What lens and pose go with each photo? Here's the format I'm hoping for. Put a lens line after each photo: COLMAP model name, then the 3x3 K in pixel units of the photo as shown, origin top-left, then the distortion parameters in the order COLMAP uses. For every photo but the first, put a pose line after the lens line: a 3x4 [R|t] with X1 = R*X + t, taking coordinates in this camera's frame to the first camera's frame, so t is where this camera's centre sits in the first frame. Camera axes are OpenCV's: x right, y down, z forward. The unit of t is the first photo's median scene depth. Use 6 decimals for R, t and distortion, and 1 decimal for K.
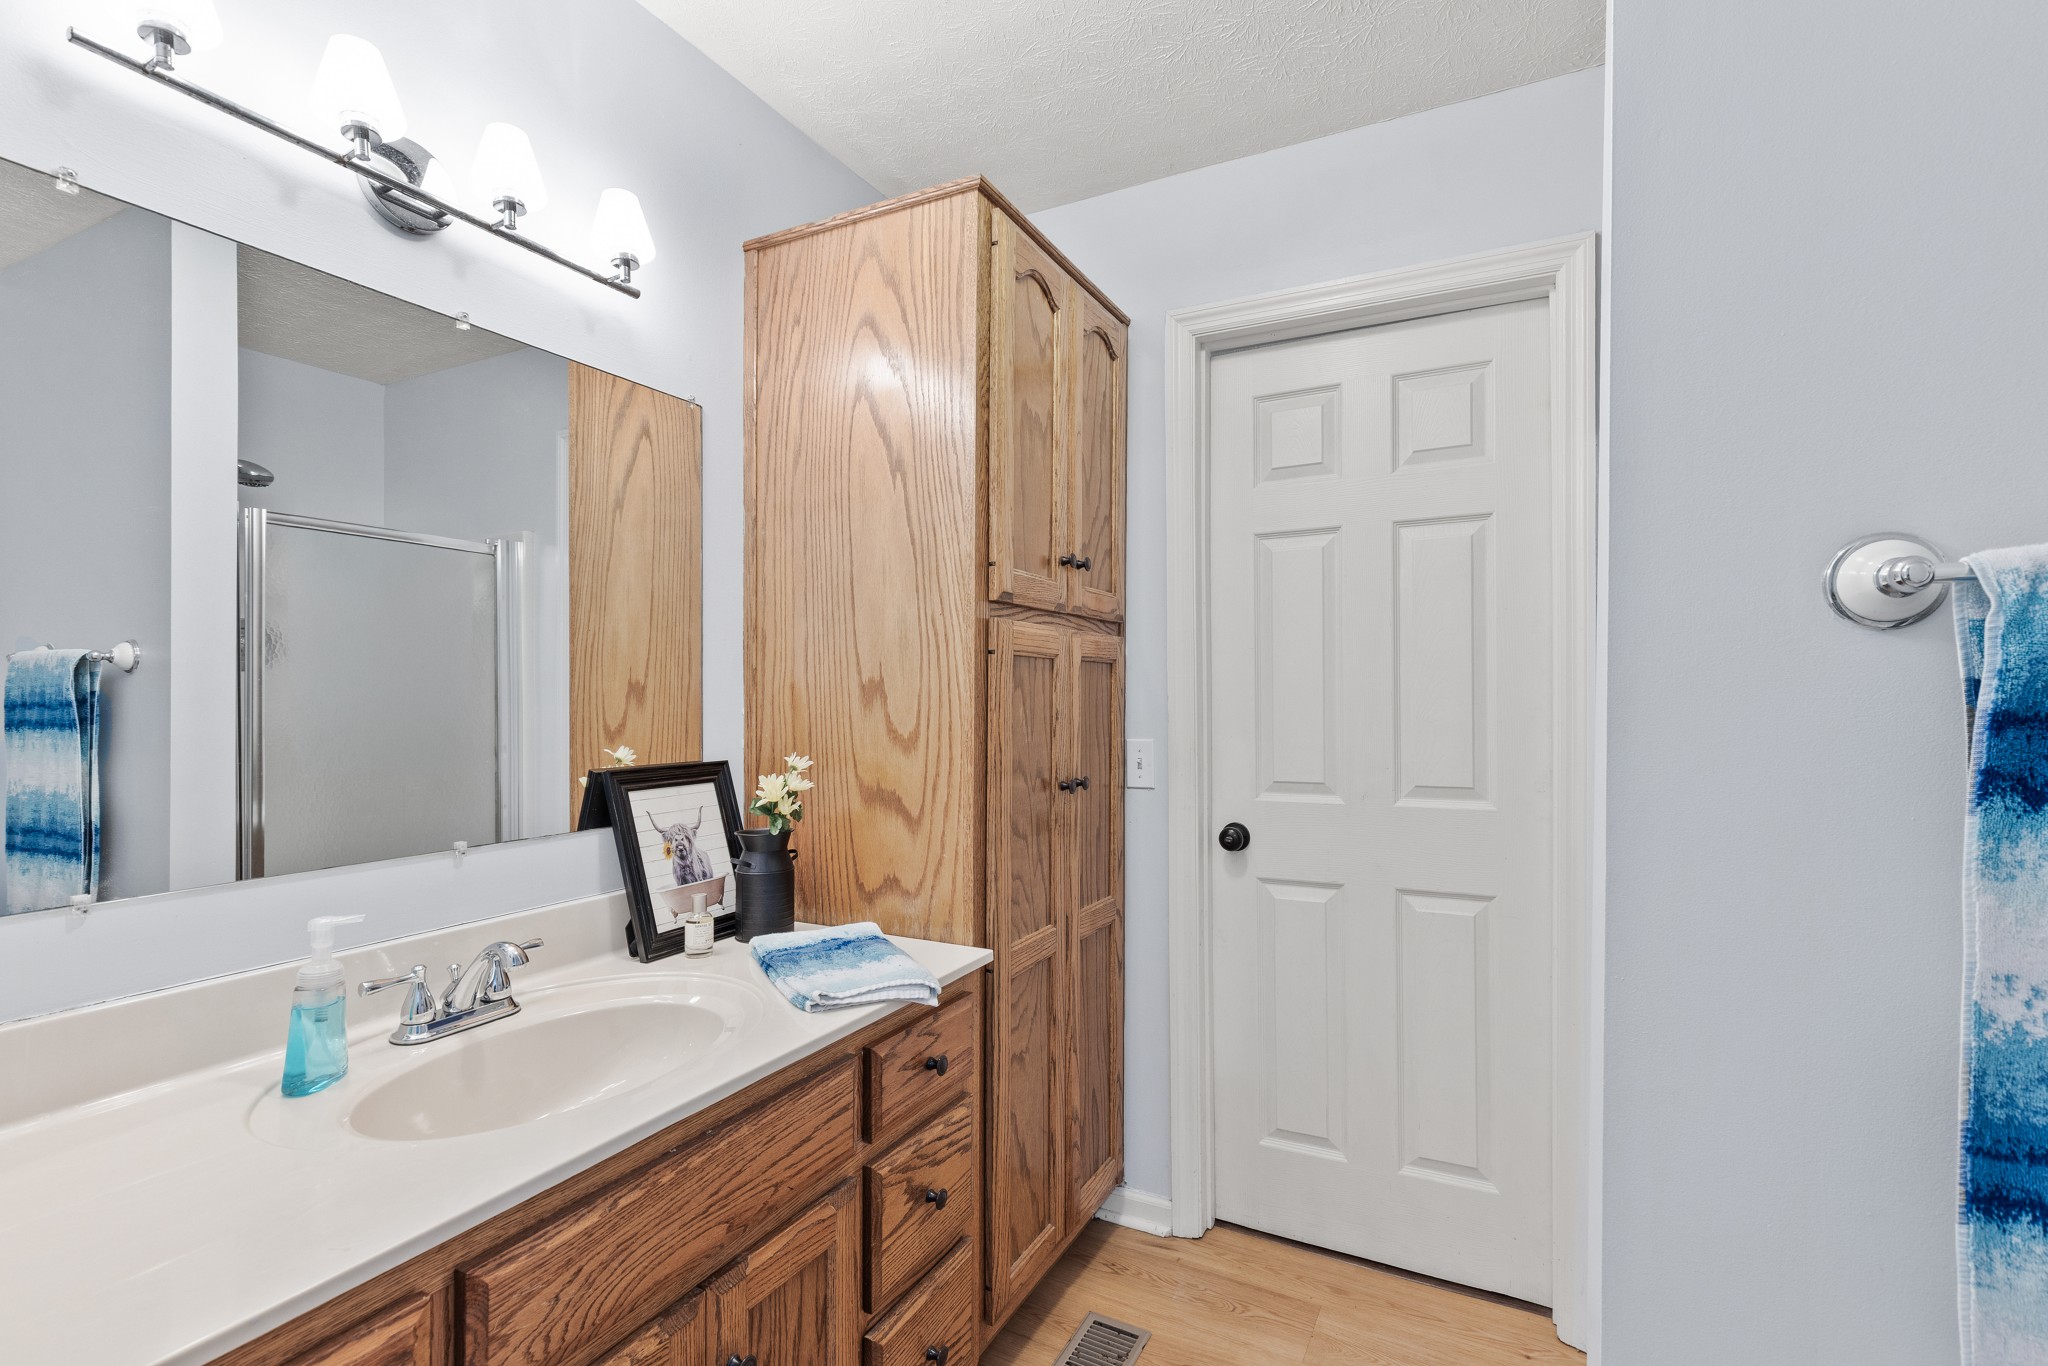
lens RADIAL K [[923.1, 0, 1028.8], [0, 923.1, 684.7], [0, 0, 1]] dist [0.009190, -0.000107]
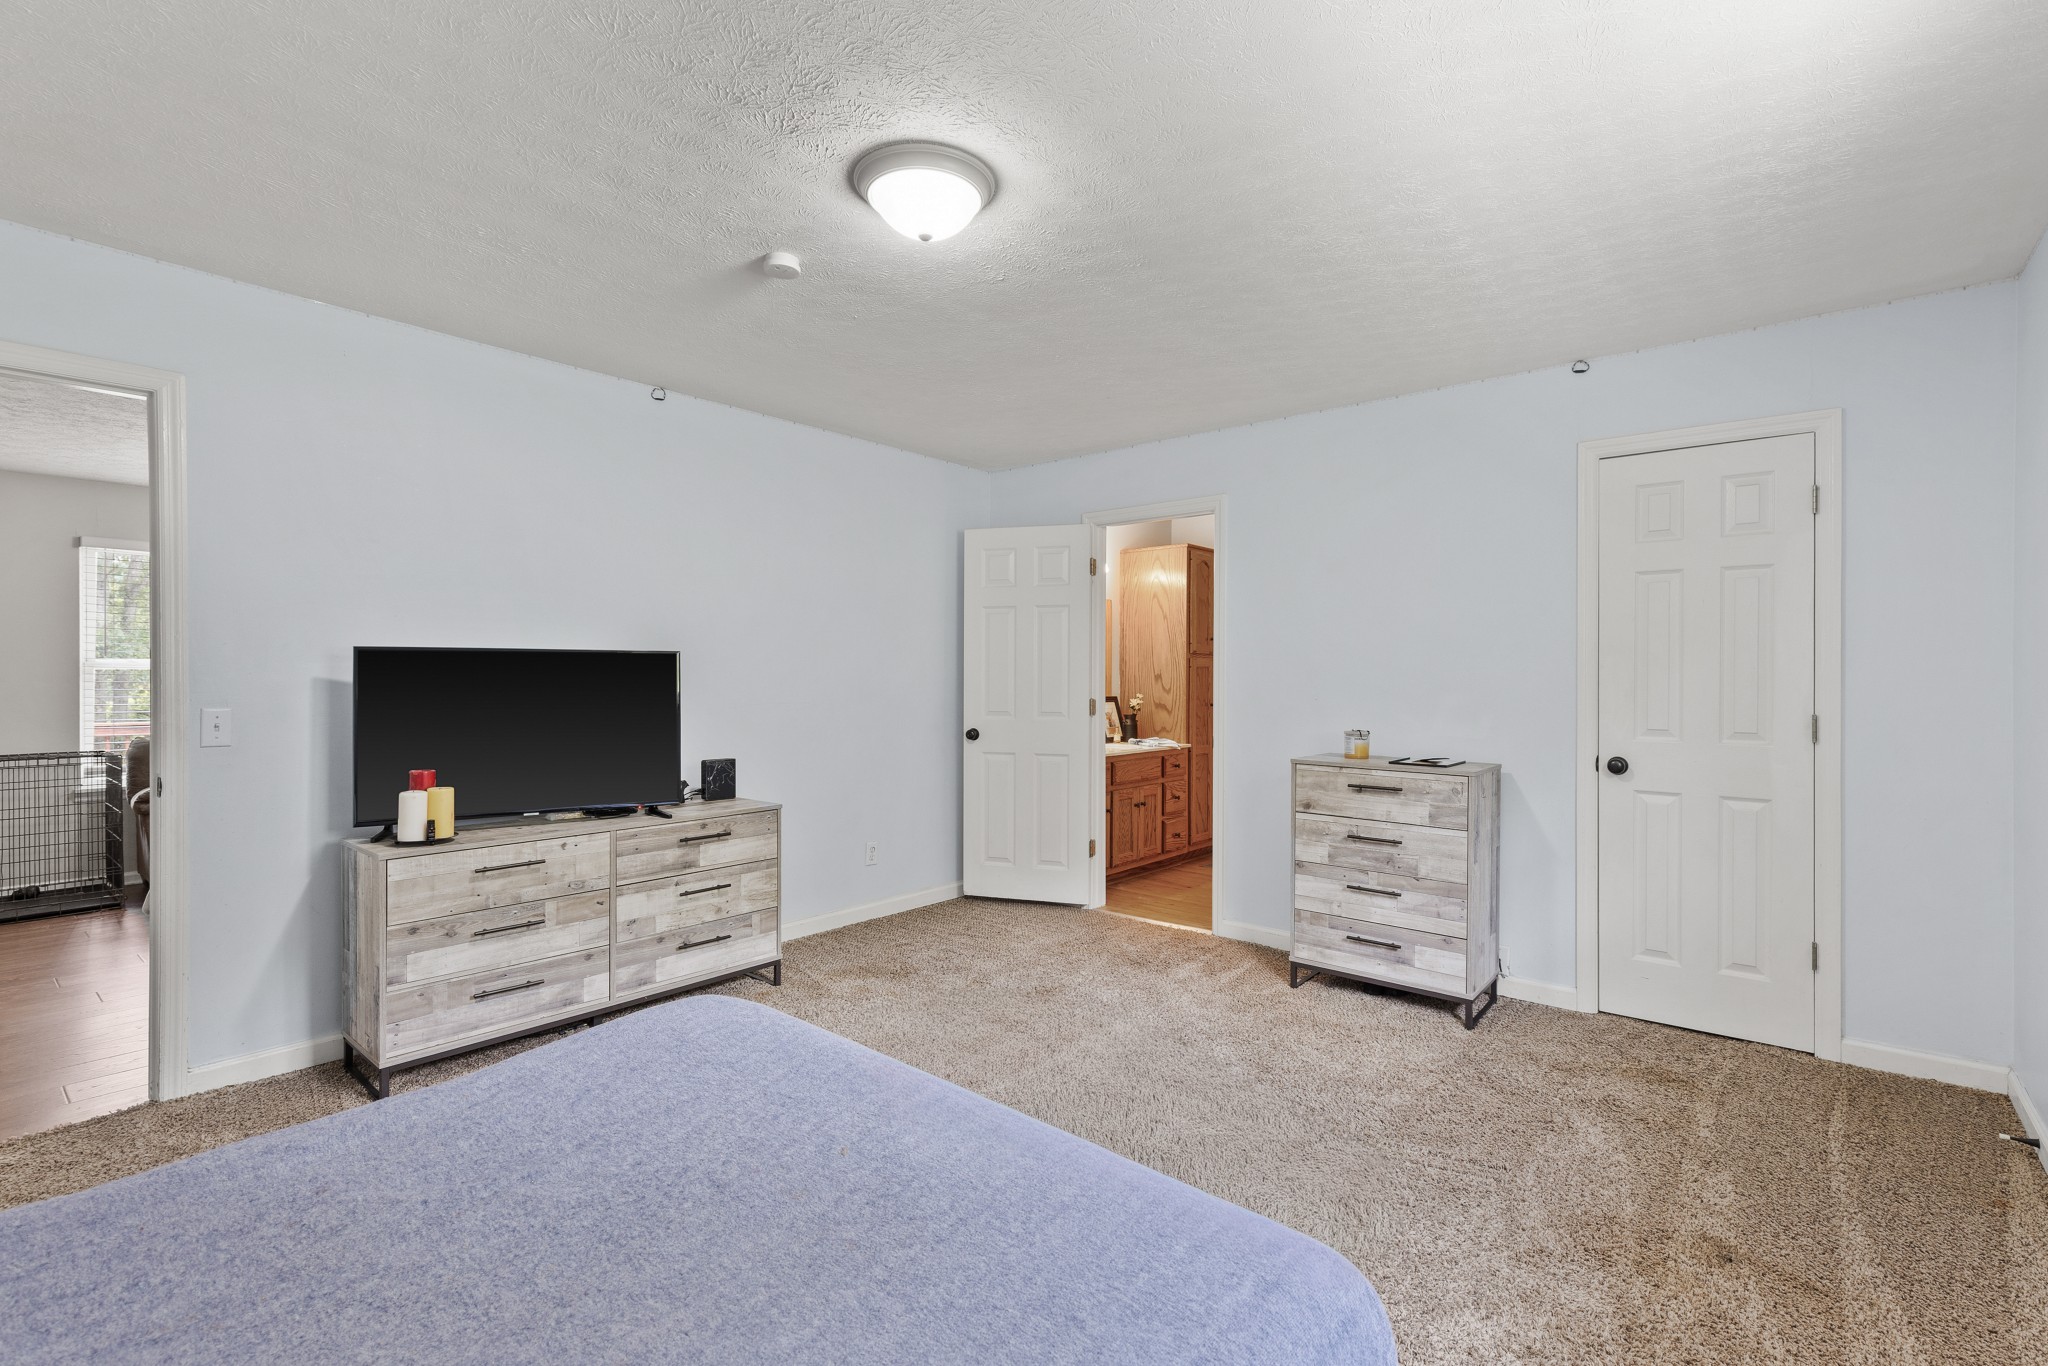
lens RADIAL K [[923.1, 0, 1020.2], [0, 923.1, 678.7], [0, 0, 1]] dist [0.009190, -0.000107]
pose [[0.977644, 0.000523, -0.210267, 0.071235], [-0.000162, 0.999998, 0.001735, 0.006817], [0.210267, -0.001662, 0.977643, -2.812999]]
